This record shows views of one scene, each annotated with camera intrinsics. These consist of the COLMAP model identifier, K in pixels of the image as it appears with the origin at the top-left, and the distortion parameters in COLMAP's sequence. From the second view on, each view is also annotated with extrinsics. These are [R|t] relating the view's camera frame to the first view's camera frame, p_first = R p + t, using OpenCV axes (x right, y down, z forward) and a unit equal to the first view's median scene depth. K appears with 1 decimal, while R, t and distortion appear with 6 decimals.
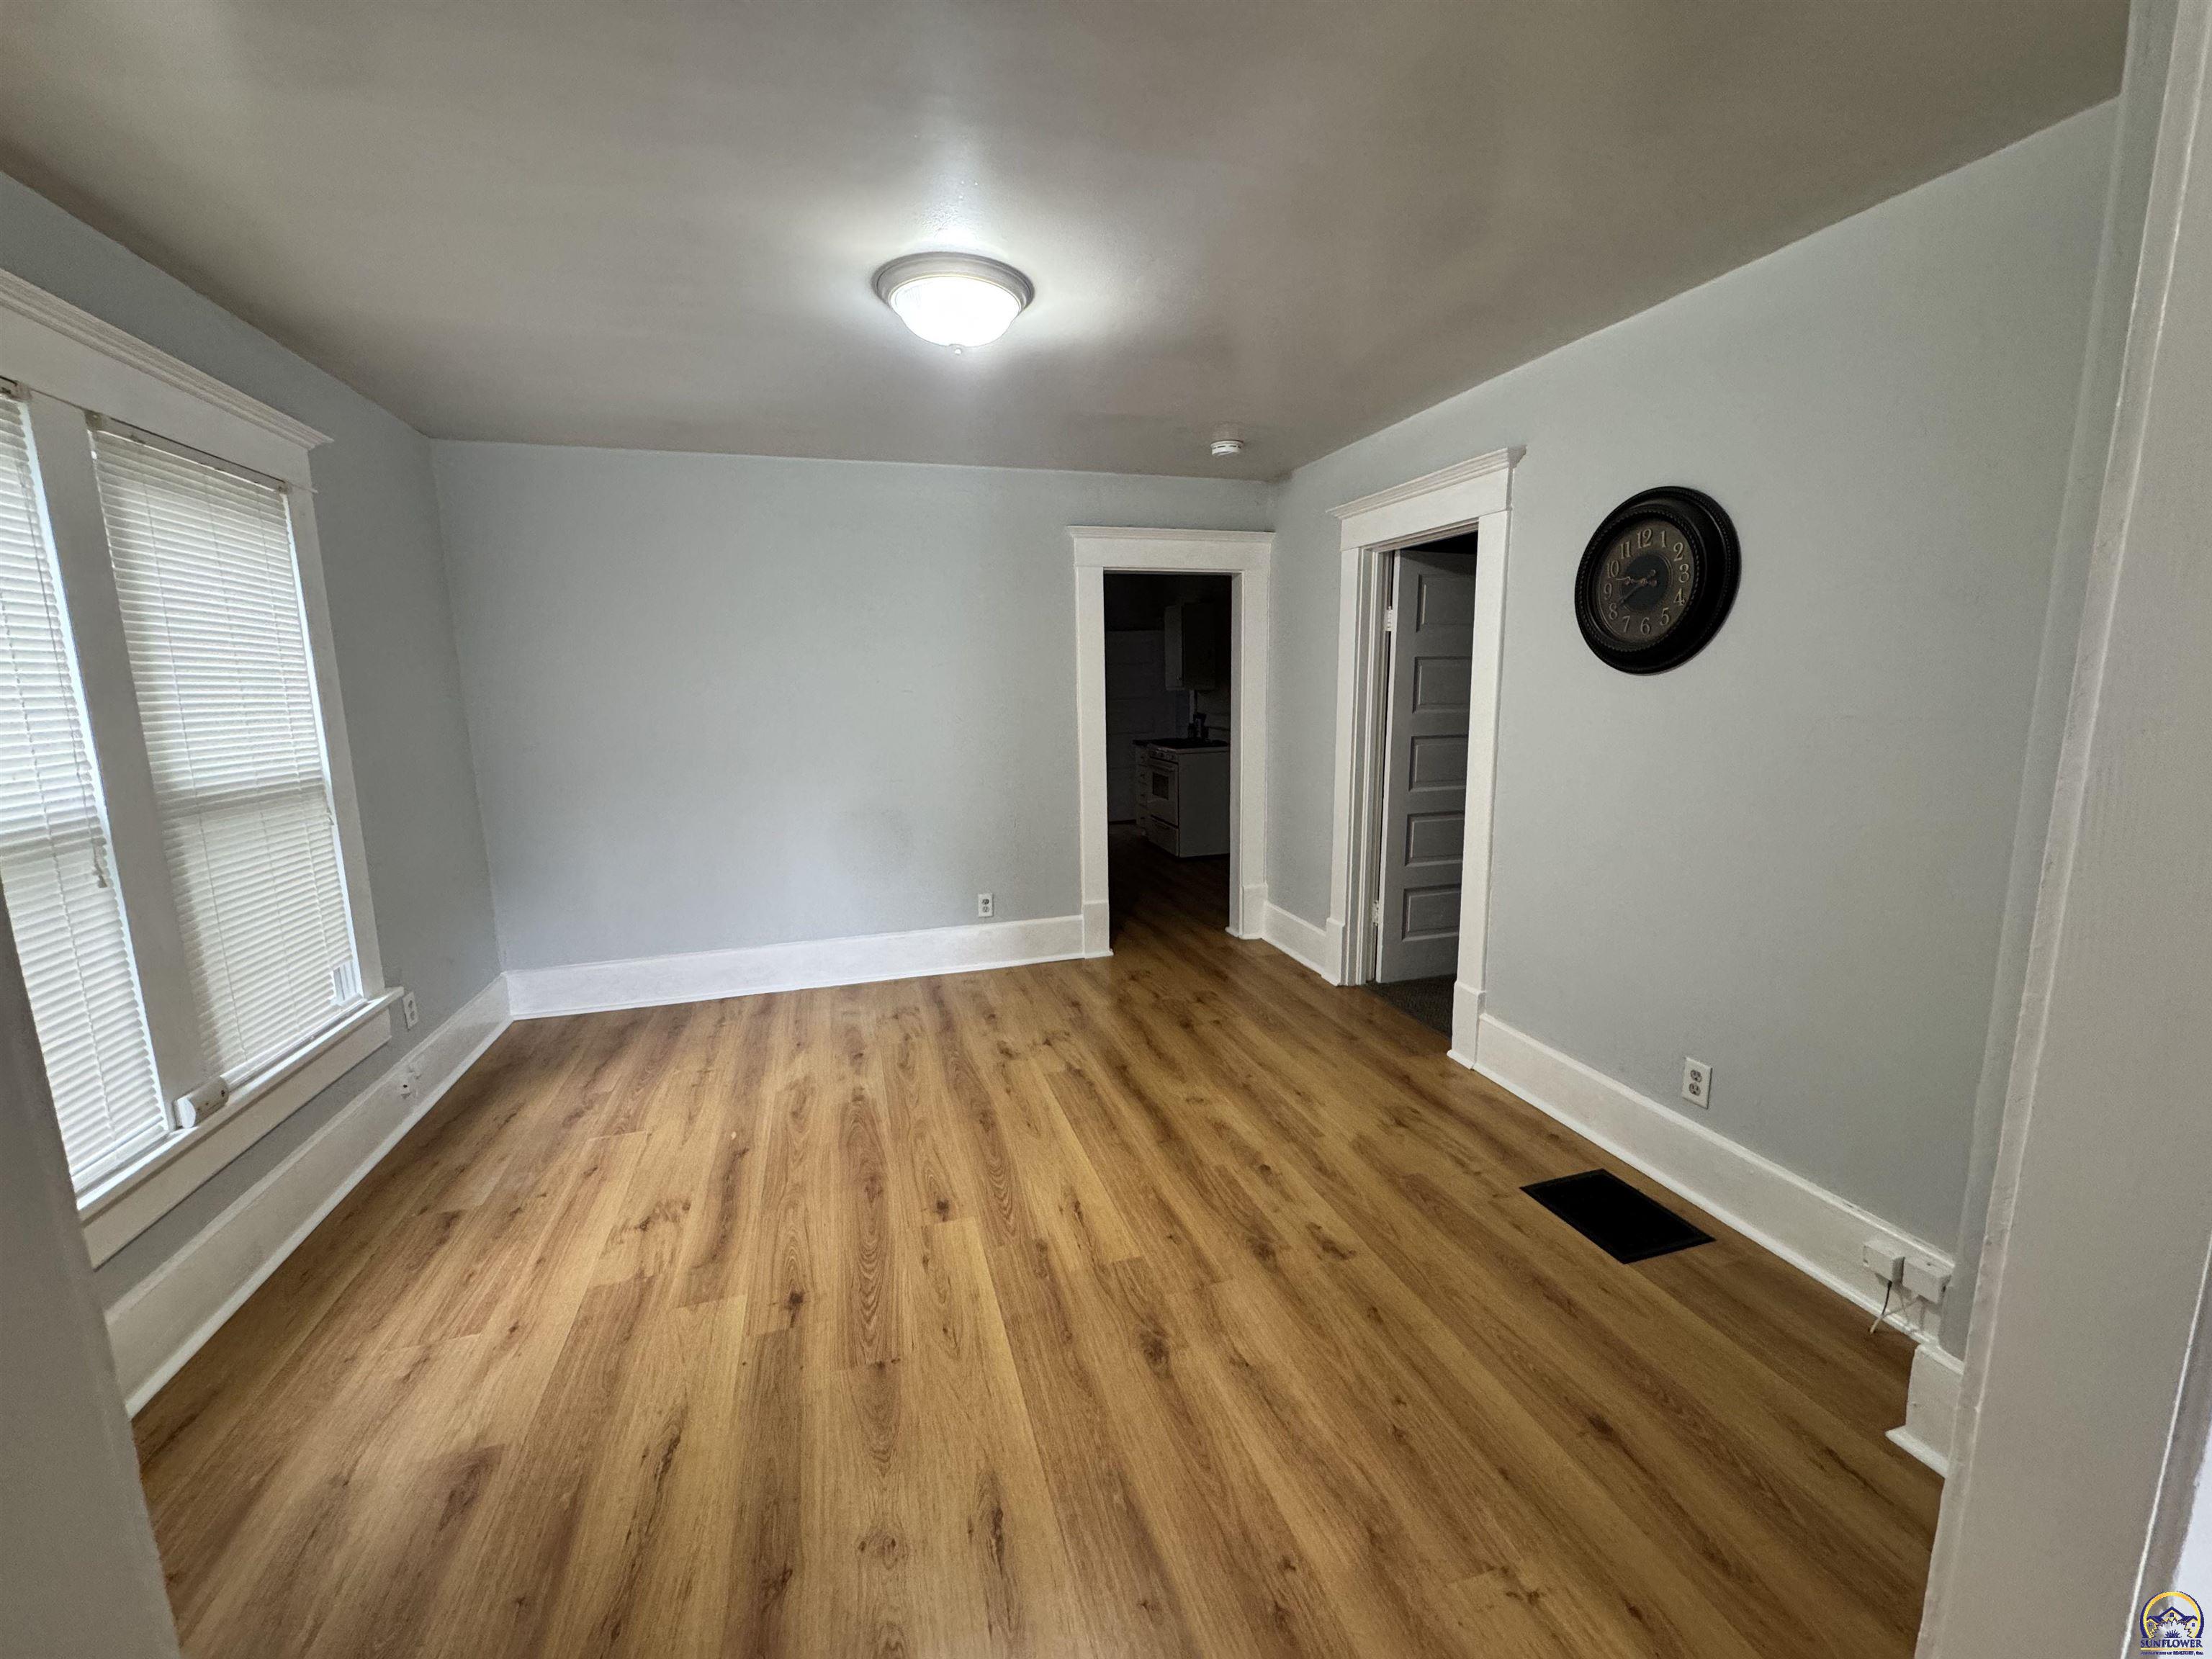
lens RADIAL K [[881.9, 0, 1106.0], [0, 881.9, 829.5], [0, 0, 1]] dist [-0.000250, 0.000023]
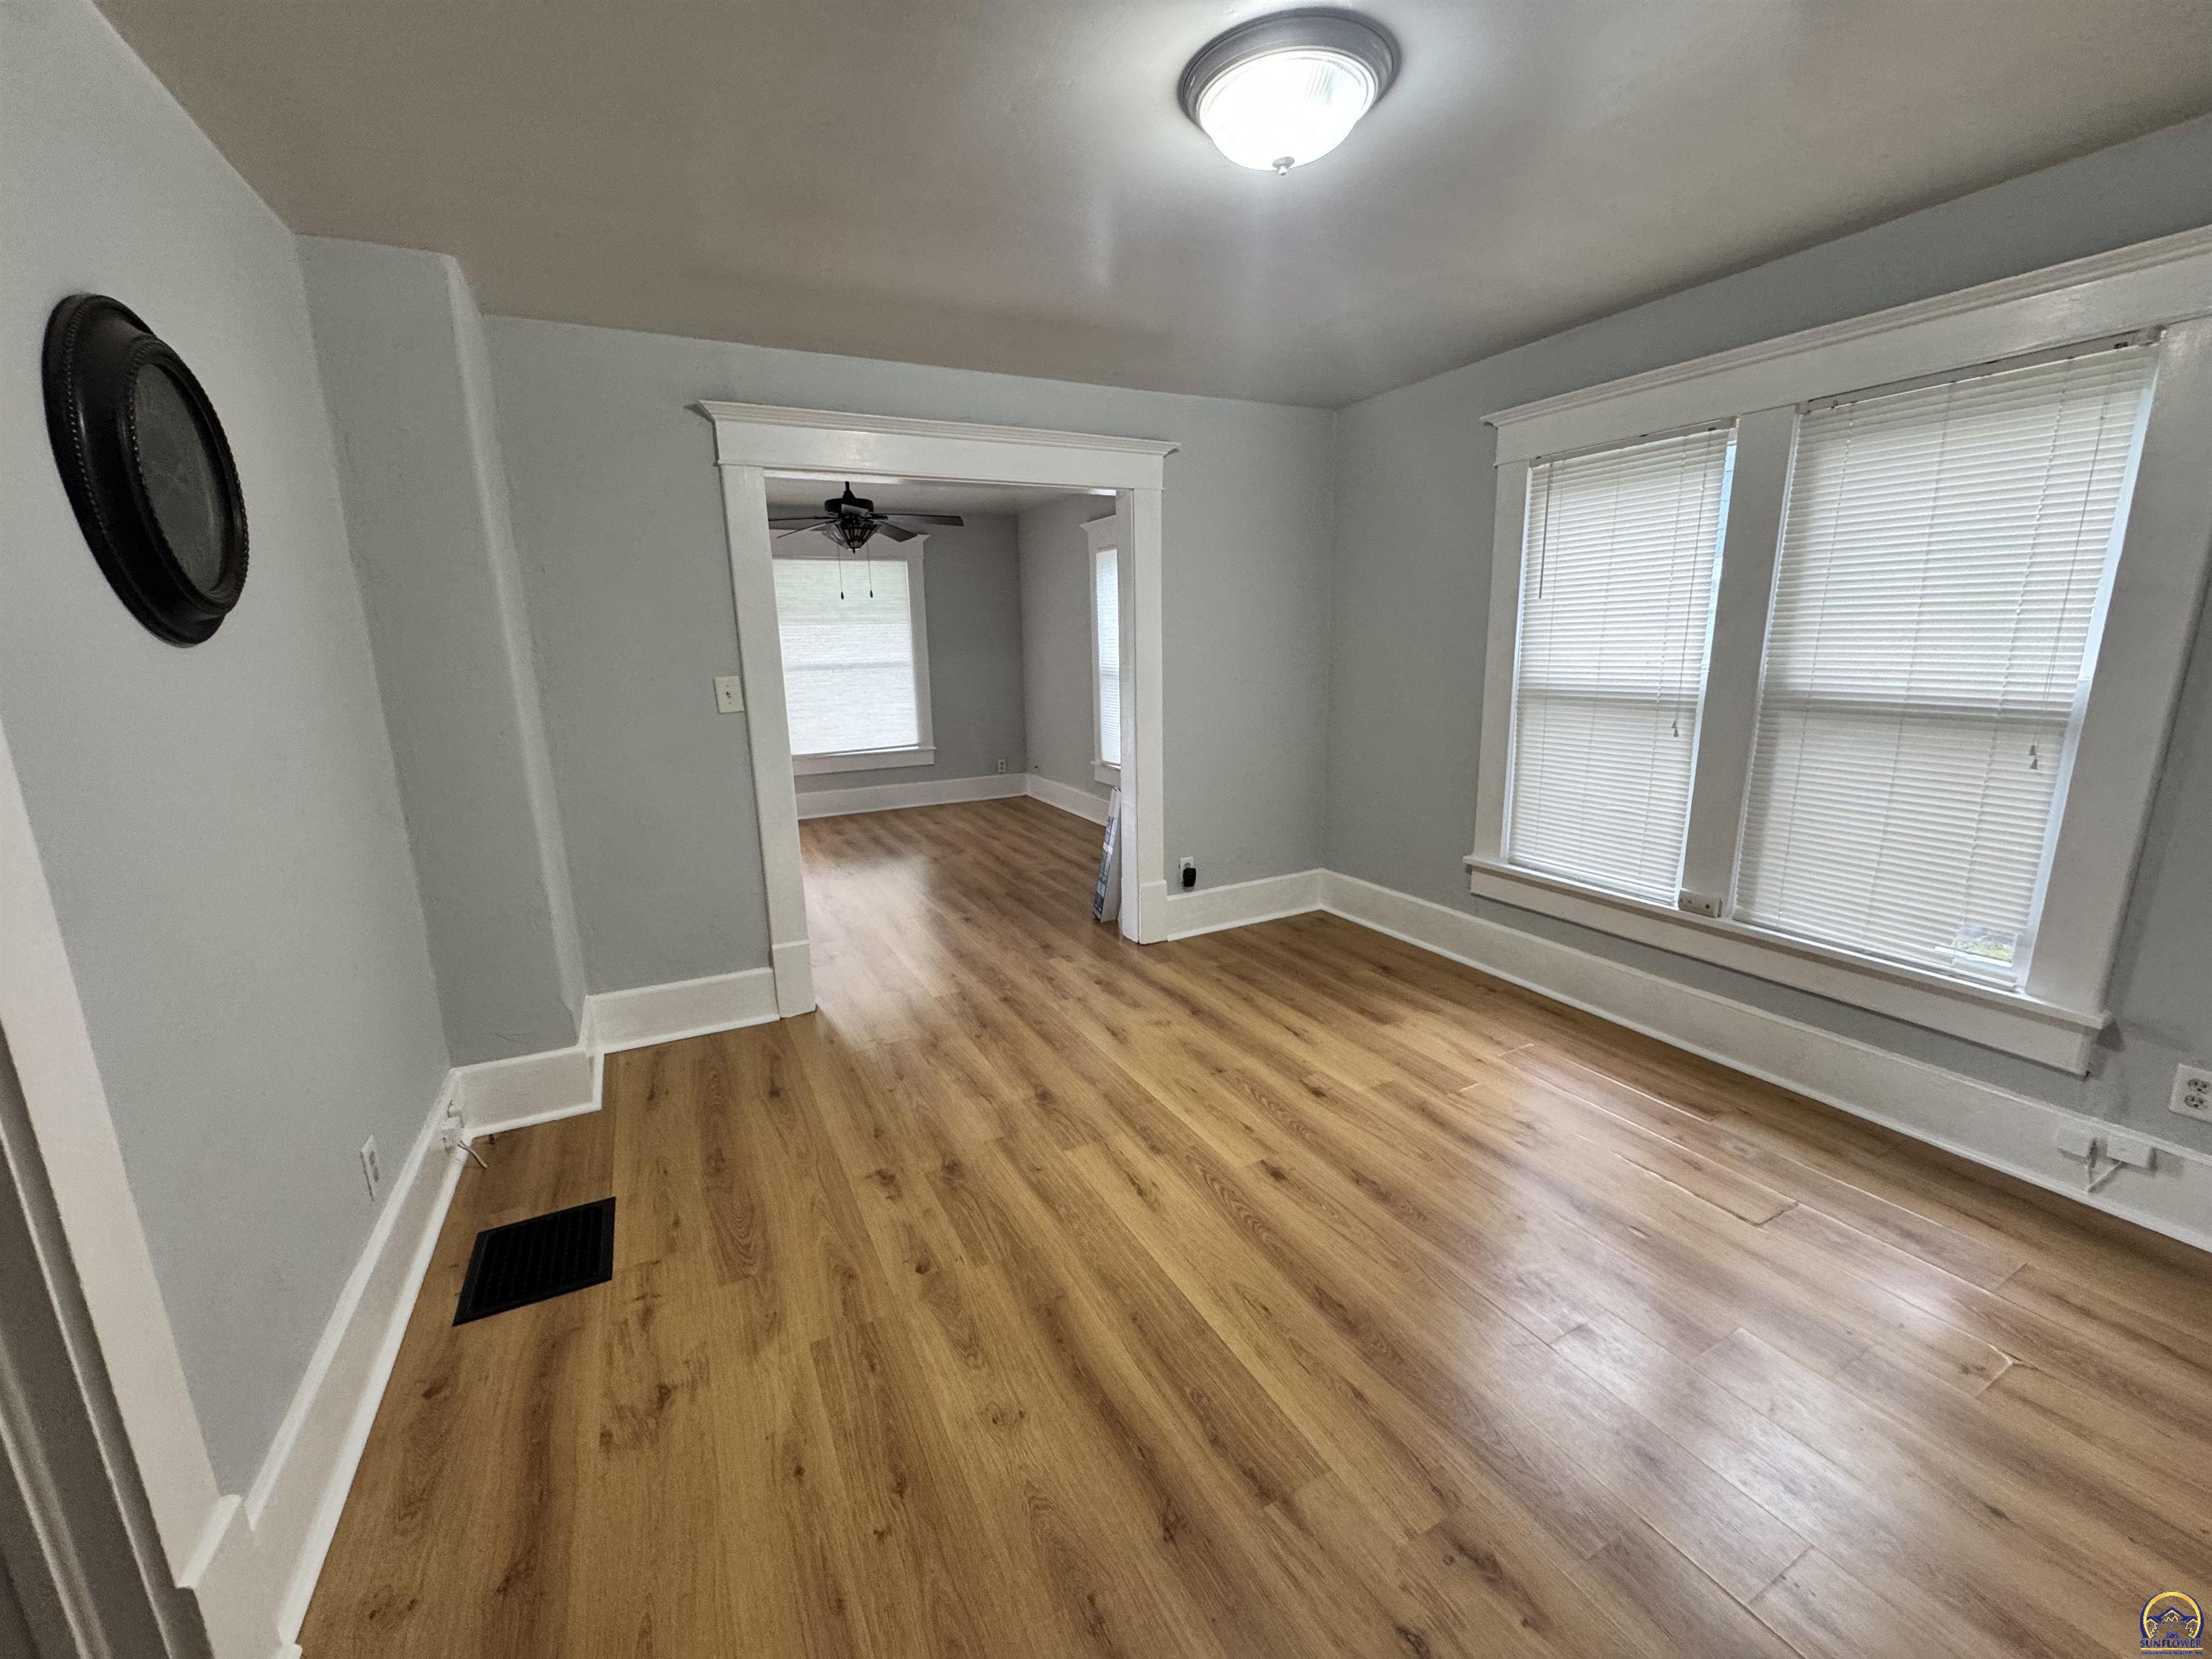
lens RADIAL K [[881.9, 0, 1106.0], [0, 881.9, 829.5], [0, 0, 1]] dist [-0.000250, 0.000023]
pose [[-0.982738, 0.073766, -0.169658, 0.139080], [0.005445, 0.928202, 0.372038, -0.292321], [0.184921, 0.364692, -0.912581, 1.778287]]
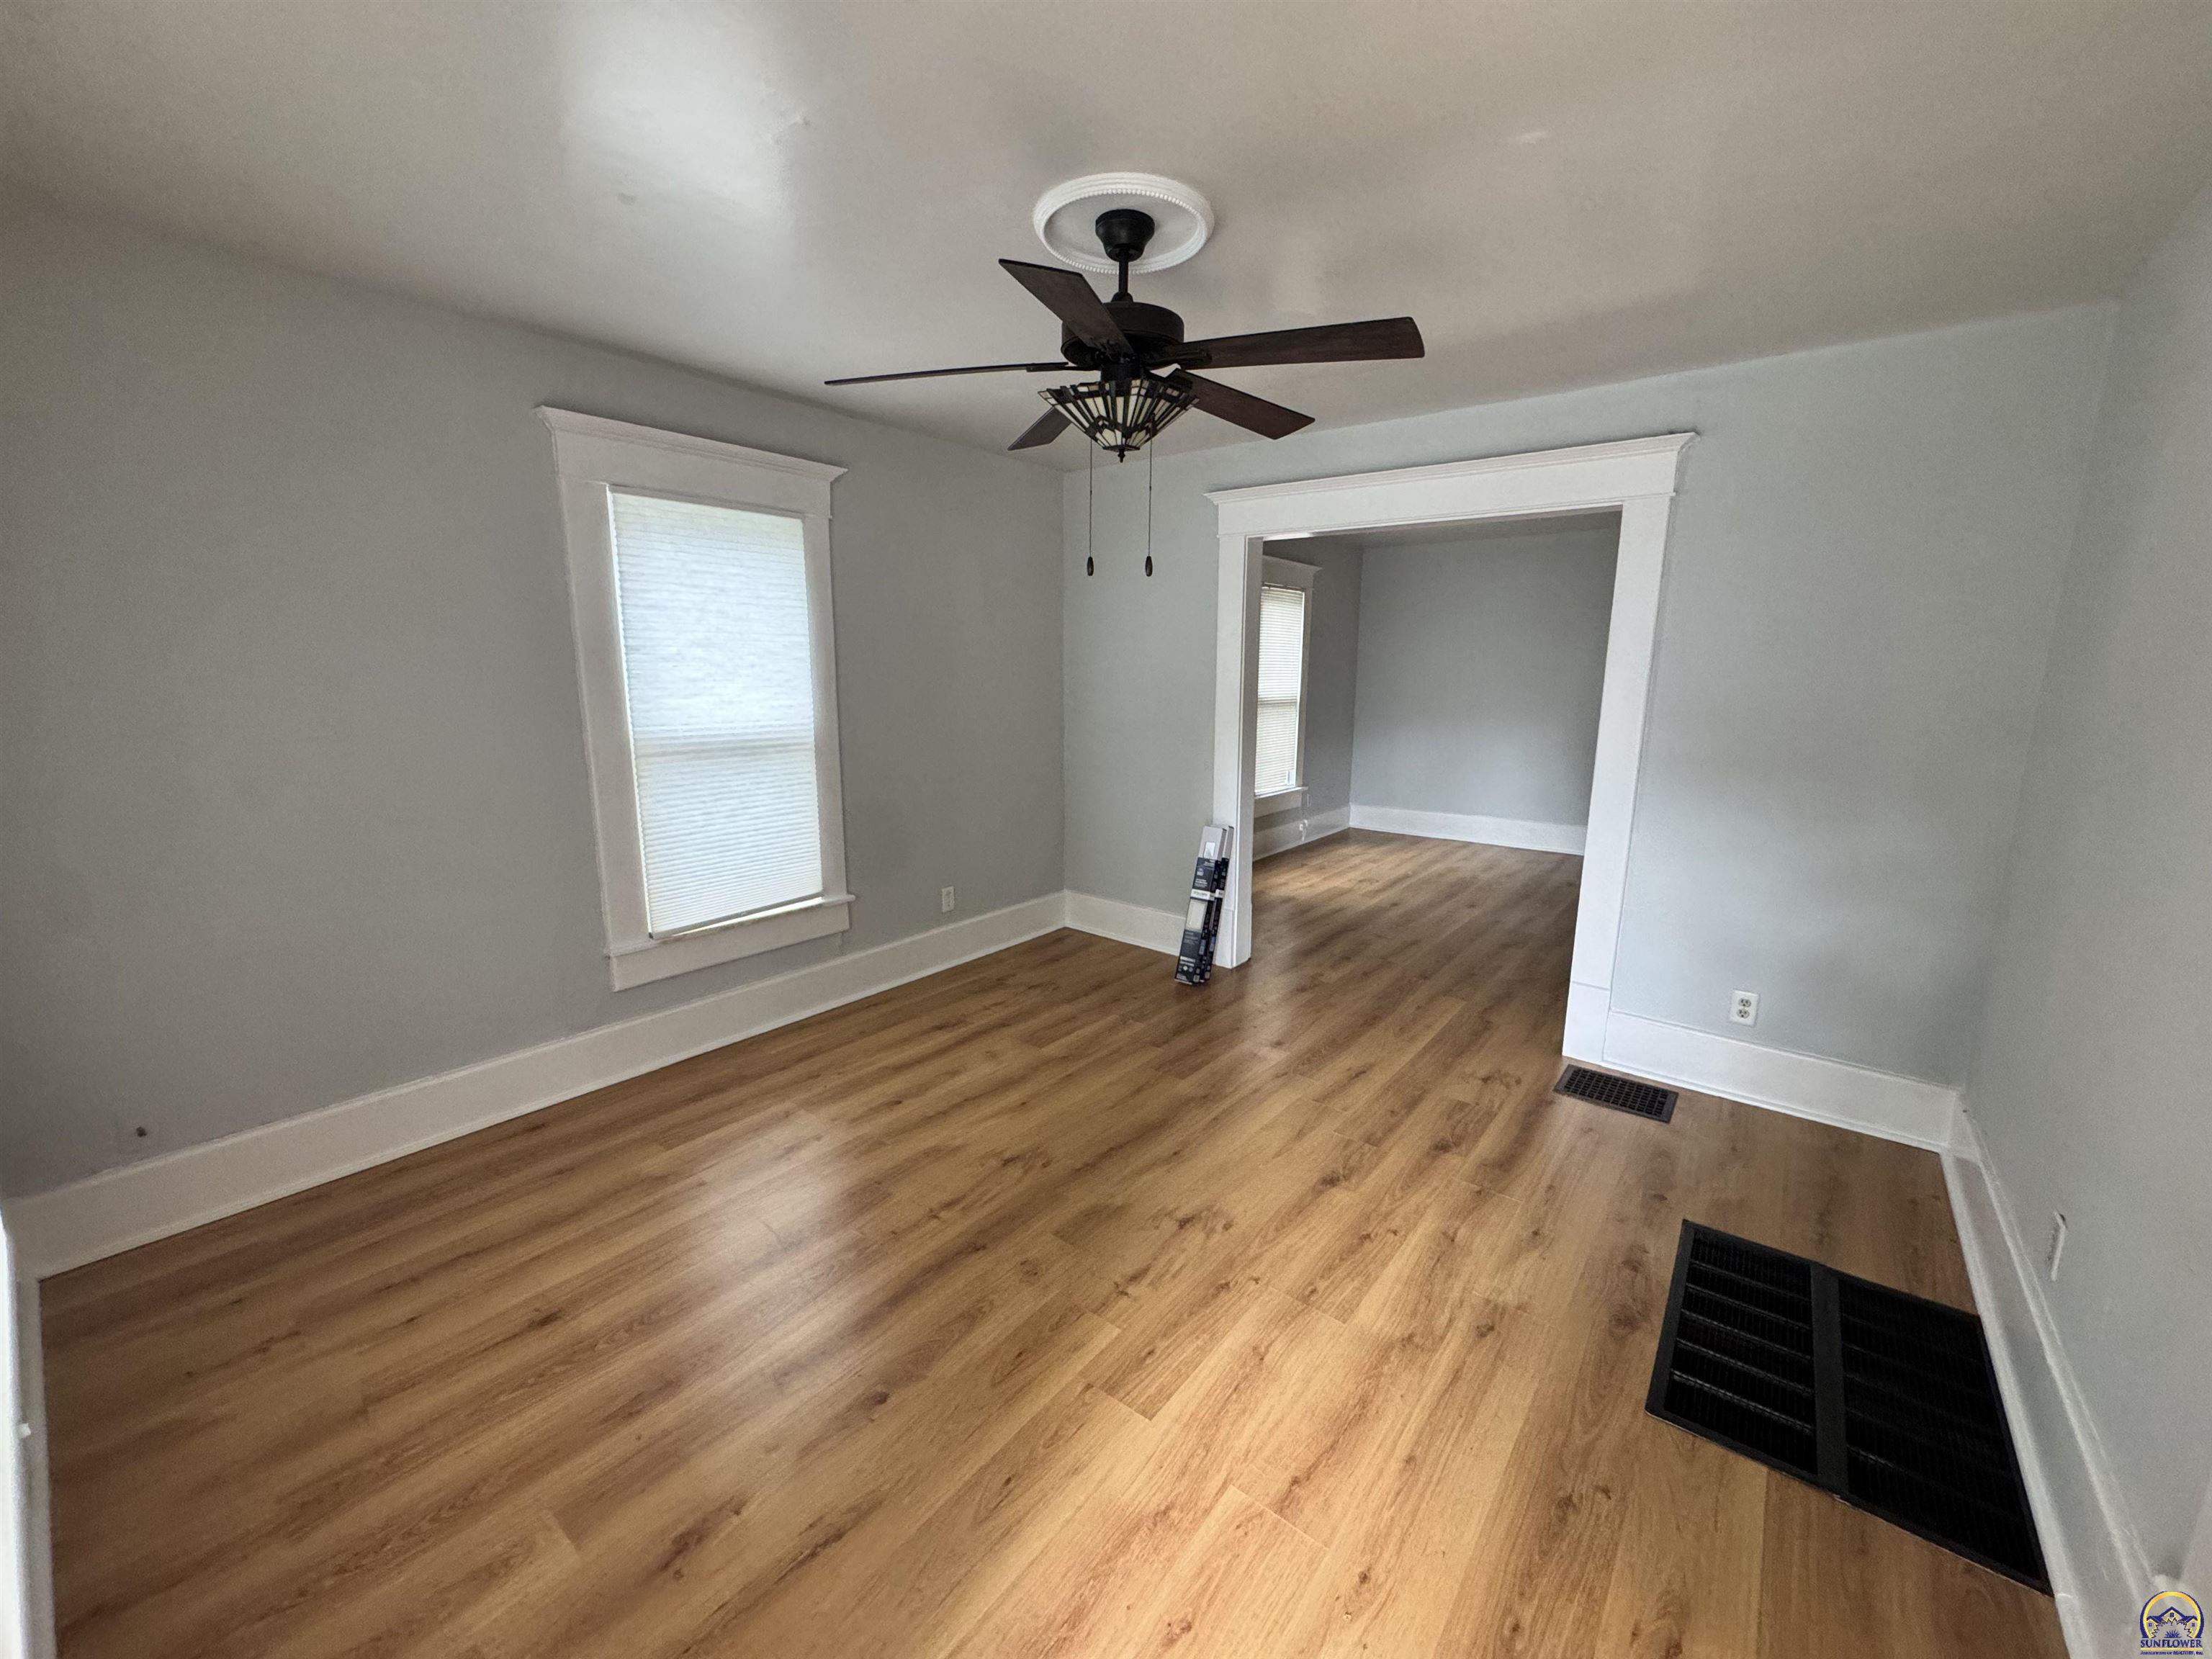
lens RADIAL K [[881.9, 0, 1106.0], [0, 881.9, 829.5], [0, 0, 1]] dist [-0.000250, 0.000023]
pose [[0.568190, 0.165015, -0.806182, 1.077587], [-0.143072, 0.984577, 0.100695, 0.158584], [0.810364, 0.058128, 0.583036, -1.073326]]
